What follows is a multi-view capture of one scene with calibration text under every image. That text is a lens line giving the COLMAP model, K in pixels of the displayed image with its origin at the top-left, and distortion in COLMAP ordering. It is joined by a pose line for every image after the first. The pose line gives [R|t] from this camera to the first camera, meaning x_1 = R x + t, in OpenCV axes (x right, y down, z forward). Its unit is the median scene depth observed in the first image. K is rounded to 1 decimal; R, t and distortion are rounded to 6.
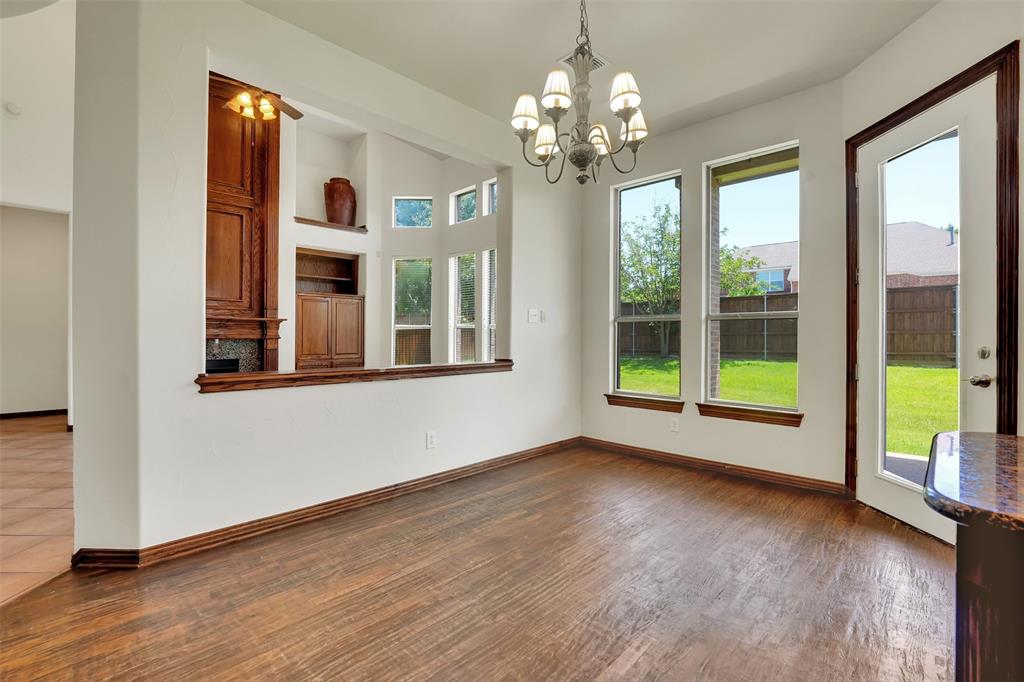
lens RADIAL K [[453.2, 0, 511.4], [0, 453.2, 337.2], [0, 0, 1]] dist [-0.018013, -0.000064]
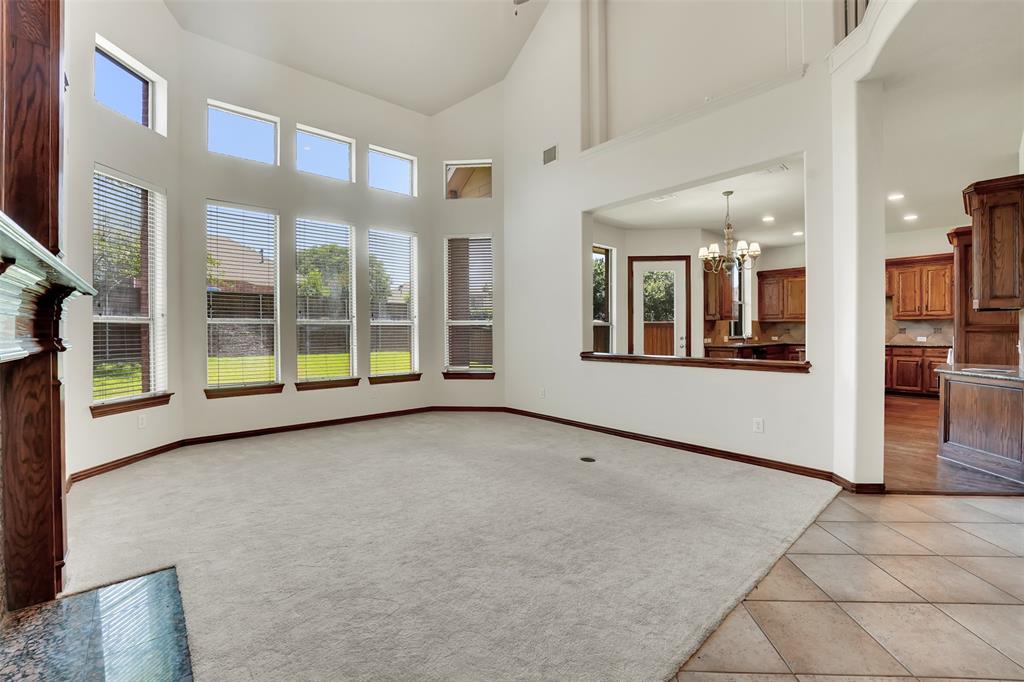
lens RADIAL K [[419.0, 0, 512.6], [0, 419.0, 336.6], [0, 0, 1]] dist [-0.026224, 0.000096]
pose [[0.084259, -0.012378, 0.996367, -1.597786], [0.002265, 0.999923, 0.012230, -0.013801], [-0.996441, 0.001227, 0.084280, 1.387883]]
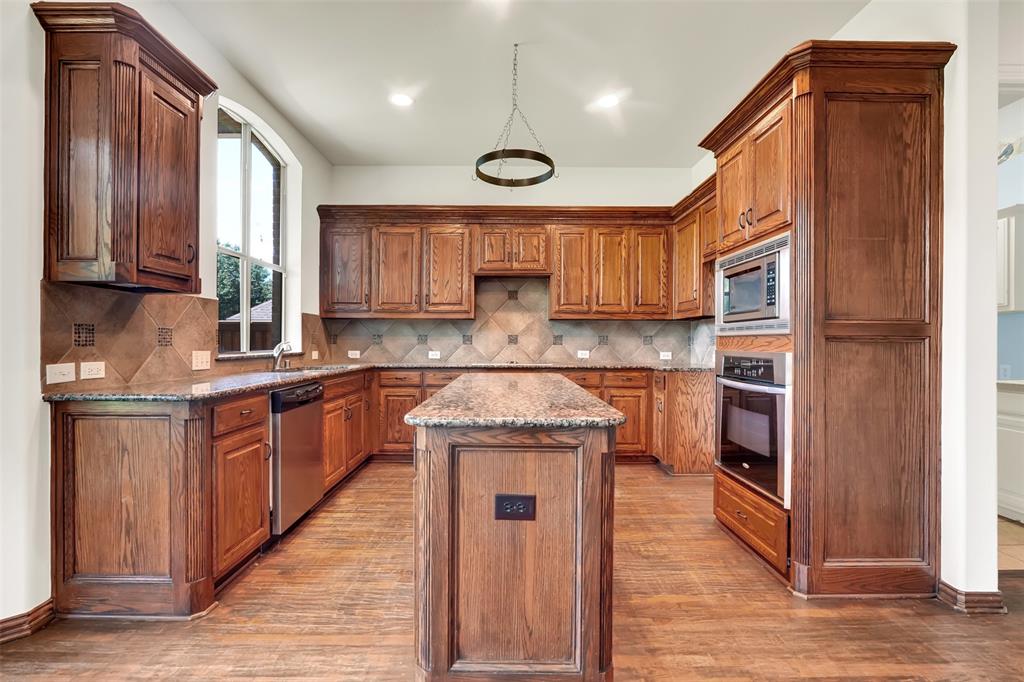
lens RADIAL K [[455.2, 0, 509.8], [0, 455.2, 344.4], [0, 0, 1]] dist [-0.013642, 0.000495]
pose [[-0.701388, -0.005539, 0.712758, -0.048781], [-0.005407, 0.999982, 0.002451, -0.001145], [-0.712759, -0.002135, -0.701406, 0.527993]]
